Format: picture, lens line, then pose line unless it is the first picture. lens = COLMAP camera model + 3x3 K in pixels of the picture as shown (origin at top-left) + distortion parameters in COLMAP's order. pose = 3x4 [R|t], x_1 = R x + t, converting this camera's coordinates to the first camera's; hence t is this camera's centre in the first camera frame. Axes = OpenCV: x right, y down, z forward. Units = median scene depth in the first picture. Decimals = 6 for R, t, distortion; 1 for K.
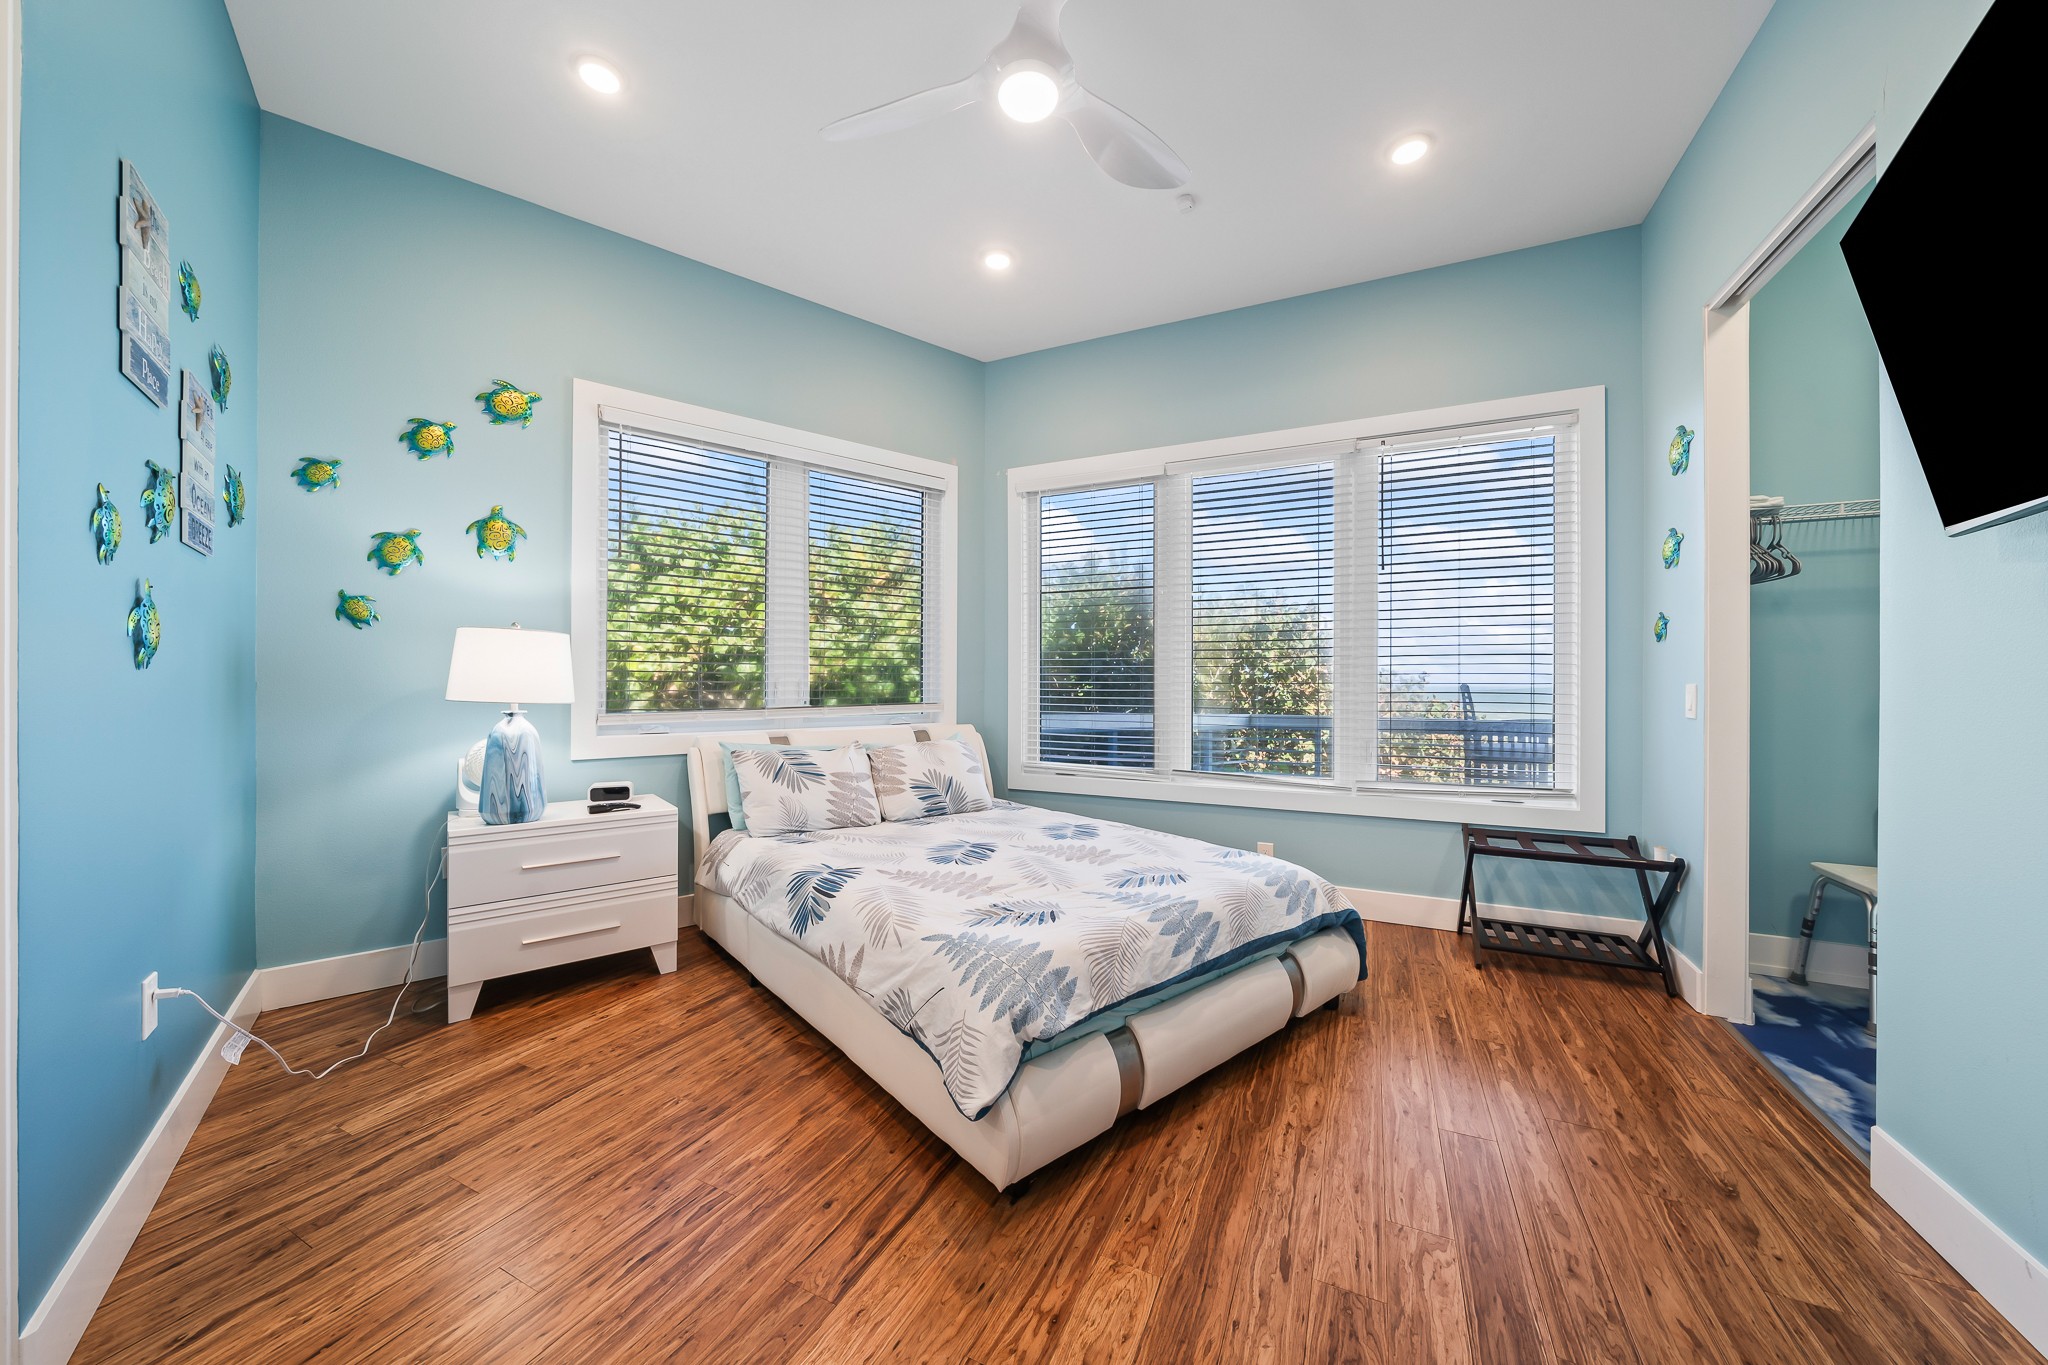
lens RADIAL K [[706.3, 0, 1018.7], [0, 706.3, 675.2], [0, 0, 1]] dist [-0.007124, -0.000053]
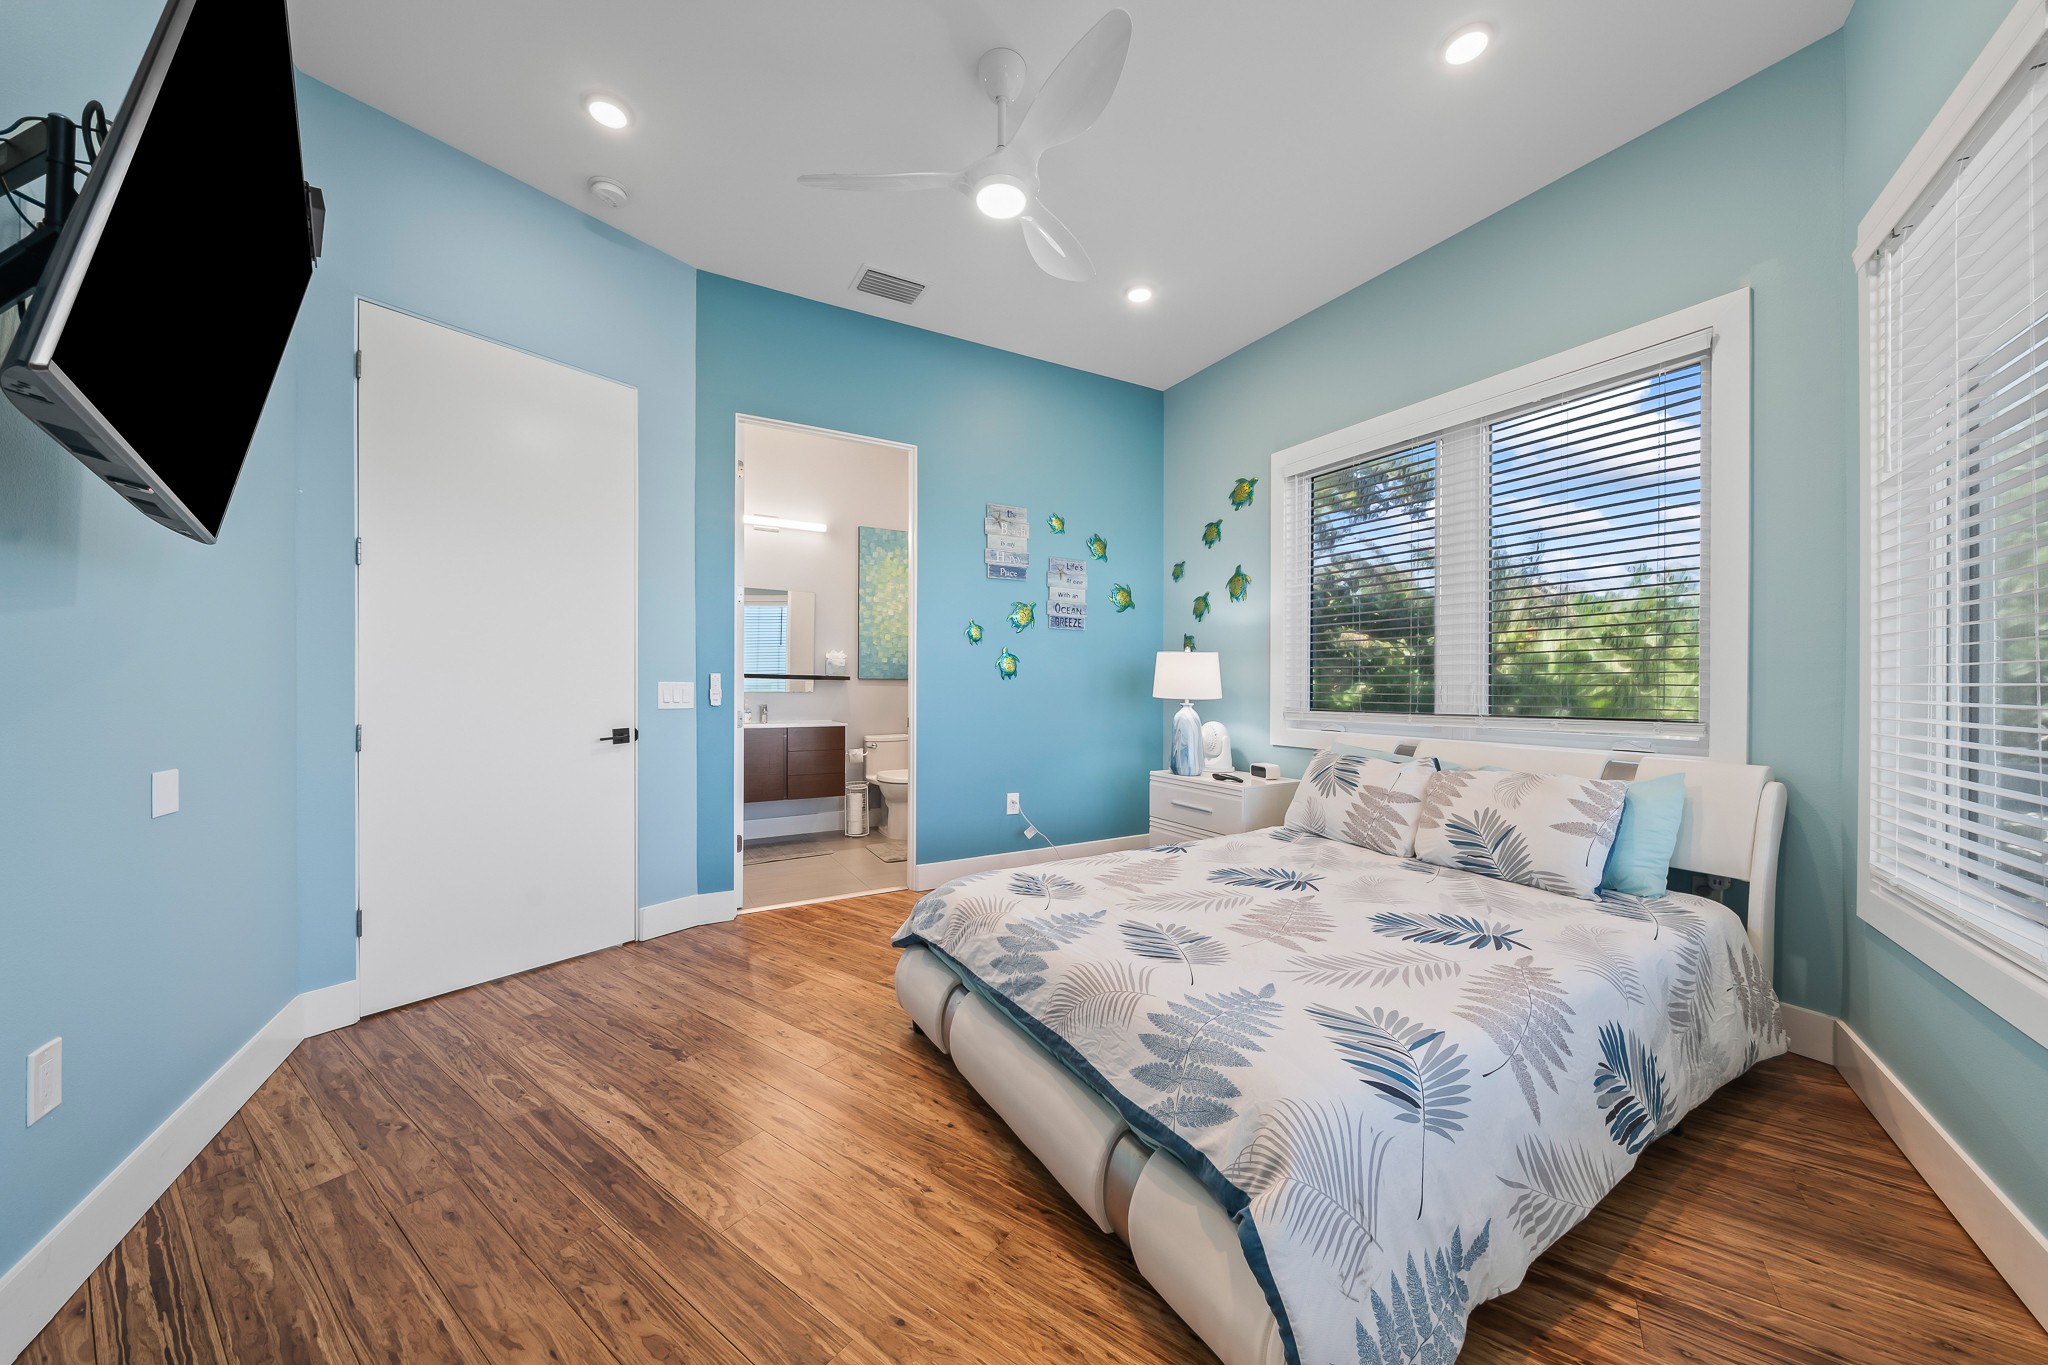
lens RADIAL K [[702.9, 0, 1028.2], [0, 702.9, 681.8], [0, 0, 1]] dist [-0.005222, 0.000085]
pose [[-0.152955, -0.007179, -0.988207, 0.932861], [0.006131, 0.999947, -0.008213, 0.014301], [0.988214, -0.007315, -0.152903, 0.957716]]
